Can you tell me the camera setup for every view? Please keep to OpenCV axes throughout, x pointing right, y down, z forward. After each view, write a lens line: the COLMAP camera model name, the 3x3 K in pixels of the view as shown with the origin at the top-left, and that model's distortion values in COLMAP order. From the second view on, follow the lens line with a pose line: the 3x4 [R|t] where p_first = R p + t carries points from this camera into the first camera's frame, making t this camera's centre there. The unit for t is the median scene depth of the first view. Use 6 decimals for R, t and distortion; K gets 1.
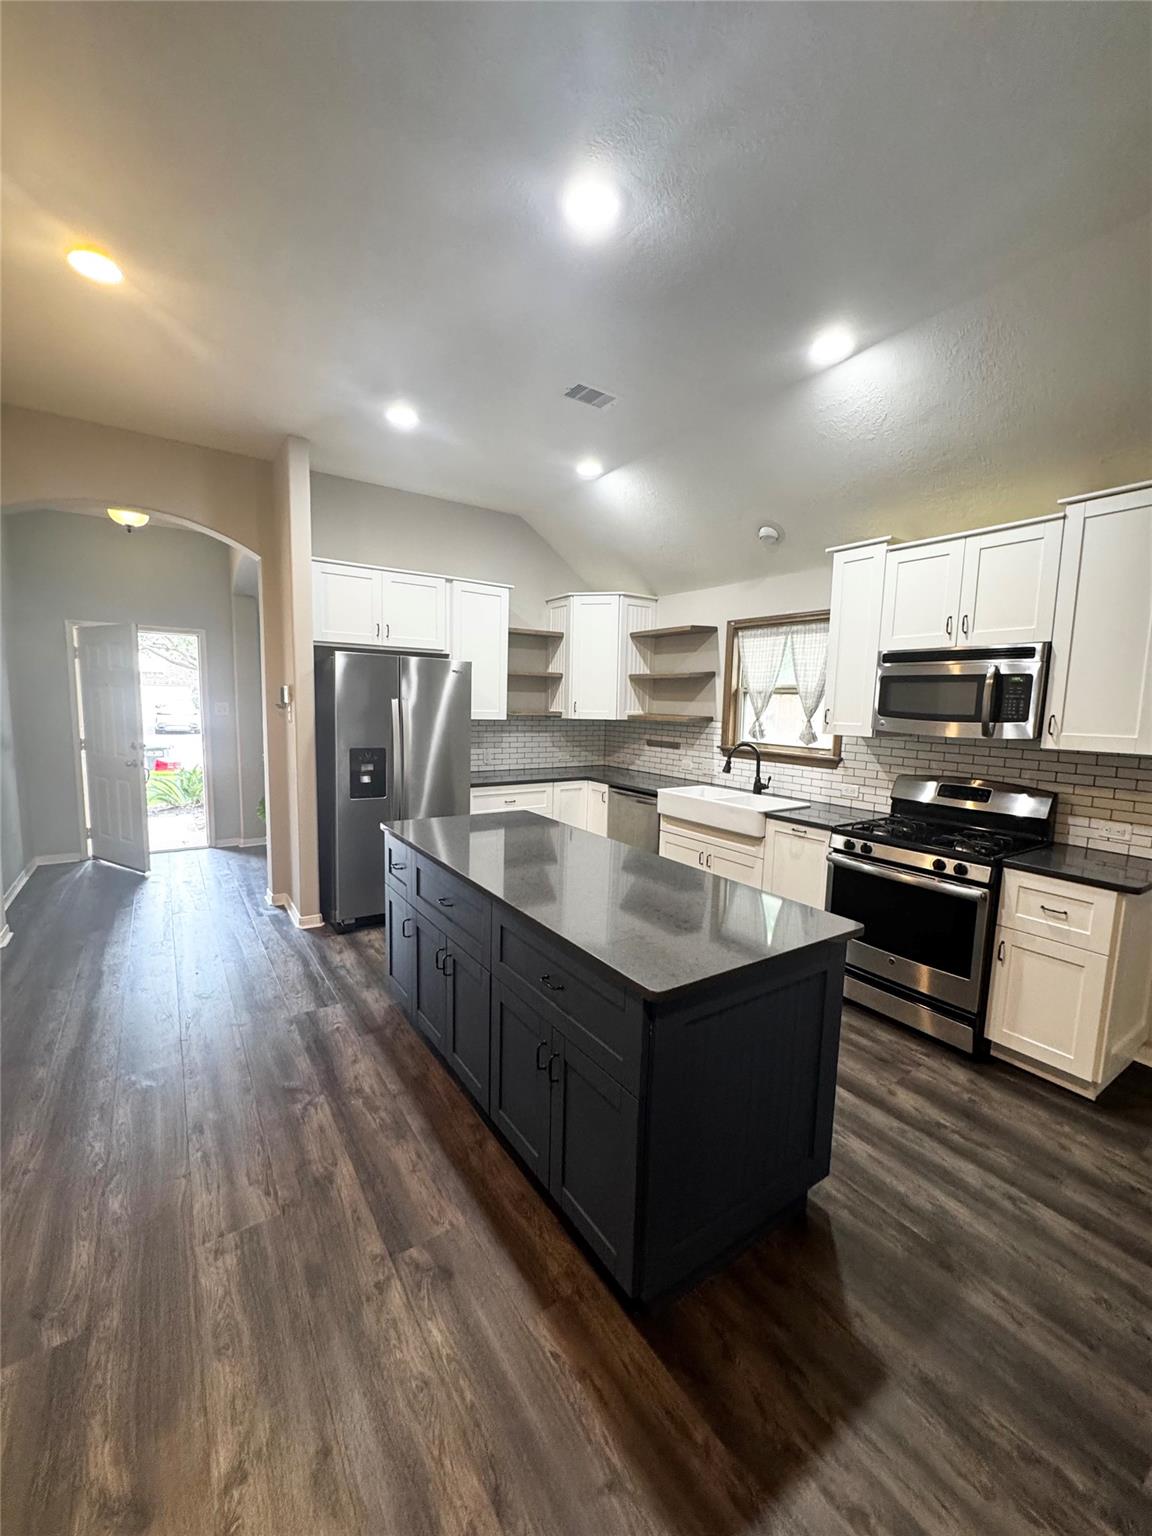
lens RADIAL K [[612.5, 0, 578.6], [0, 612.5, 770.1], [0, 0, 1]] dist [-0.005727, 0.000149]
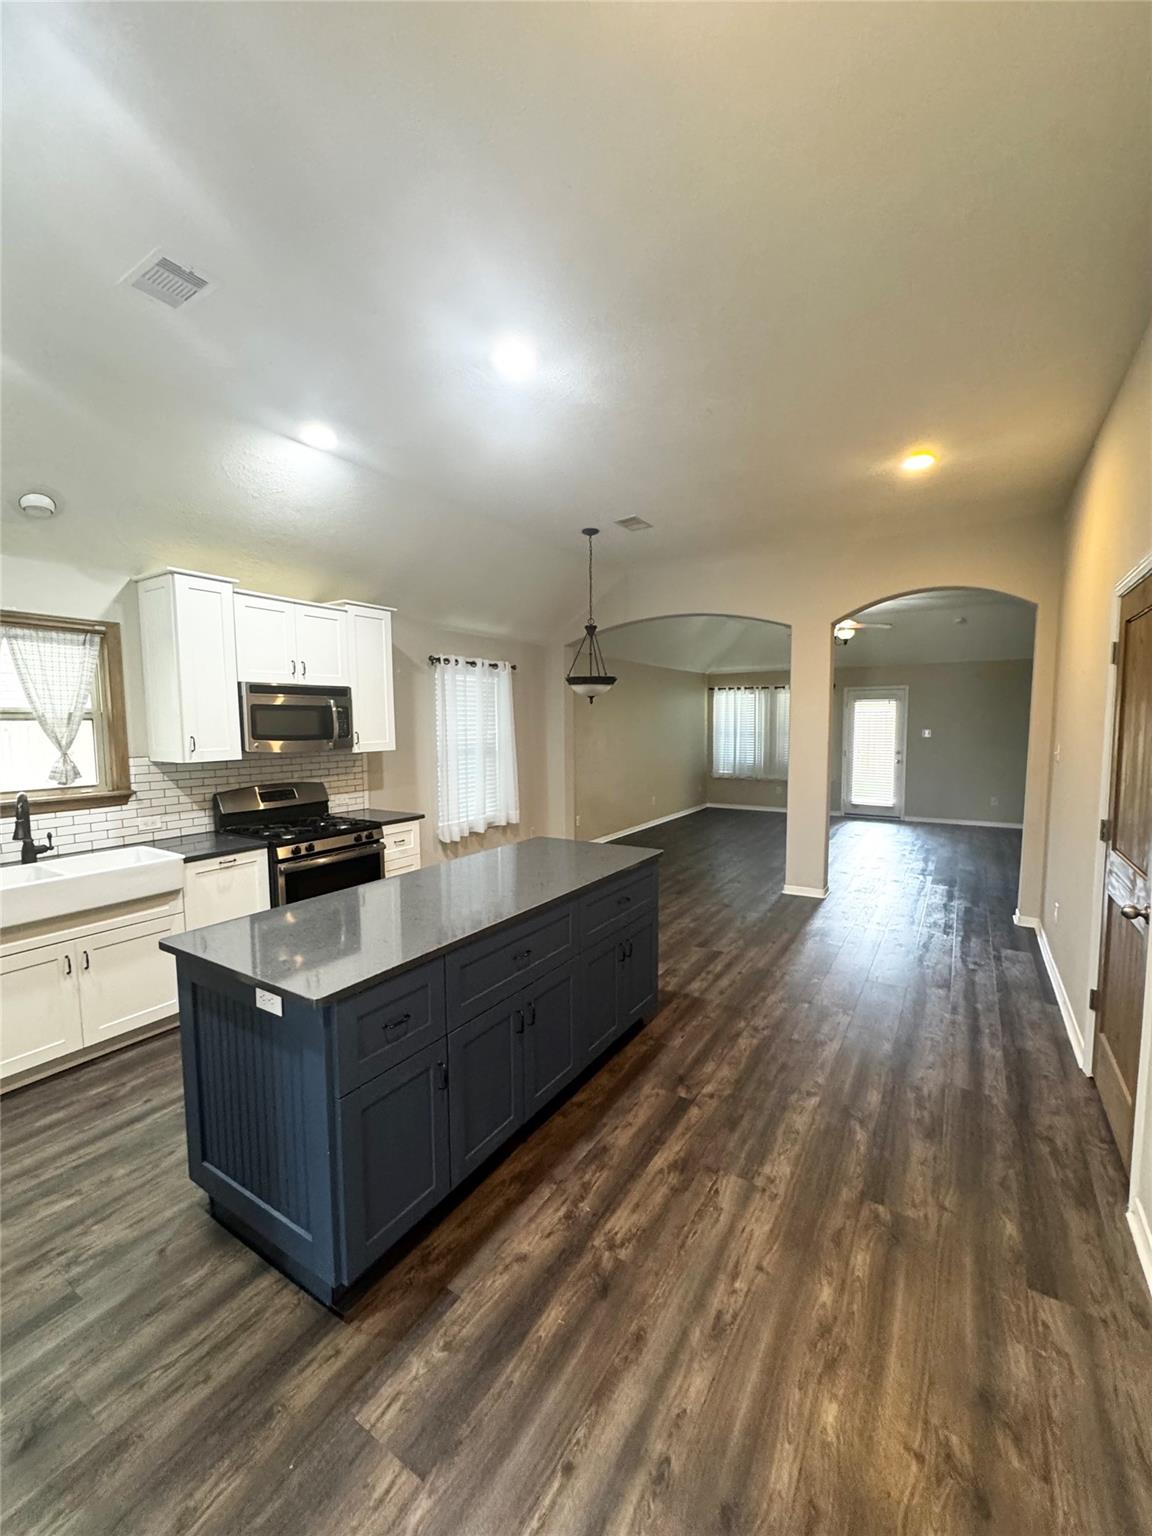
lens RADIAL K [[612.5, 0, 578.6], [0, 612.5, 770.1], [0, 0, 1]] dist [-0.005727, 0.000149]
pose [[-0.399267, -0.096555, 0.911736, -0.670439], [0.102236, 0.983548, 0.148932, -0.120243], [-0.911116, 0.152676, -0.382827, 0.766910]]
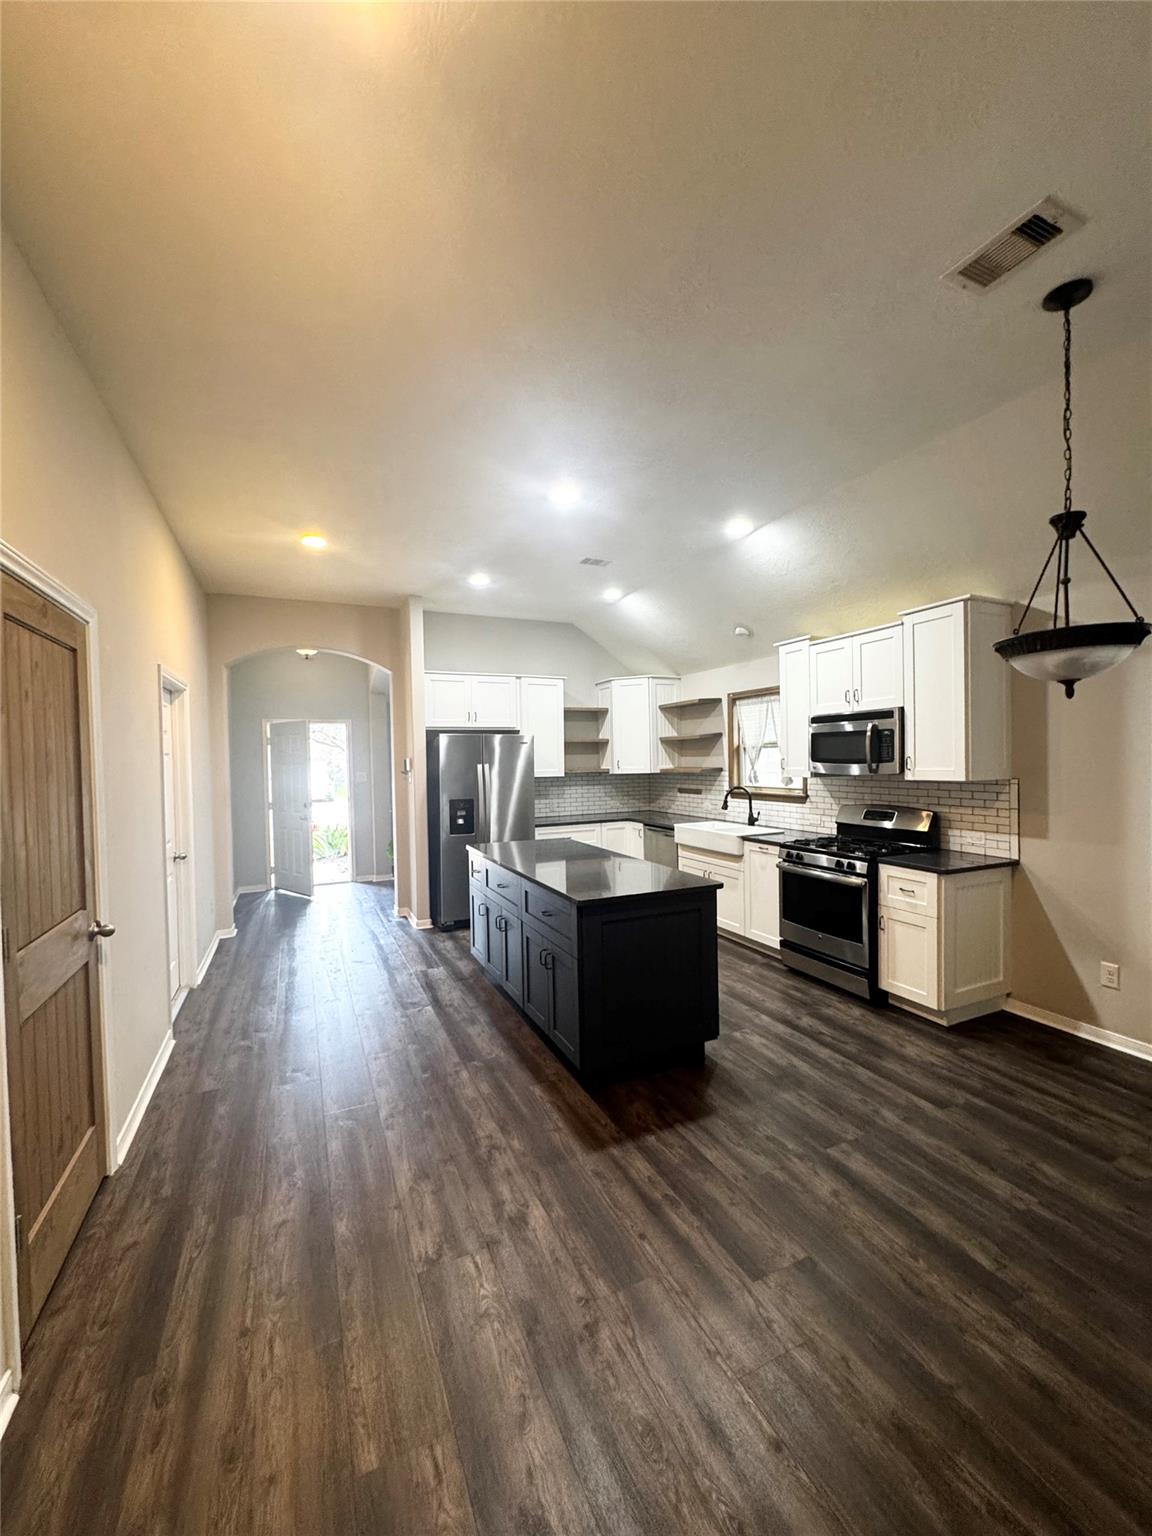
lens RADIAL K [[612.5, 0, 578.6], [0, 612.5, 770.1], [0, 0, 1]] dist [-0.005727, 0.000149]
pose [[0.985443, -0.041067, -0.164972, 0.170557], [0.025068, 0.994879, -0.097918, 0.044628], [0.168148, 0.092357, 0.981426, -0.380225]]
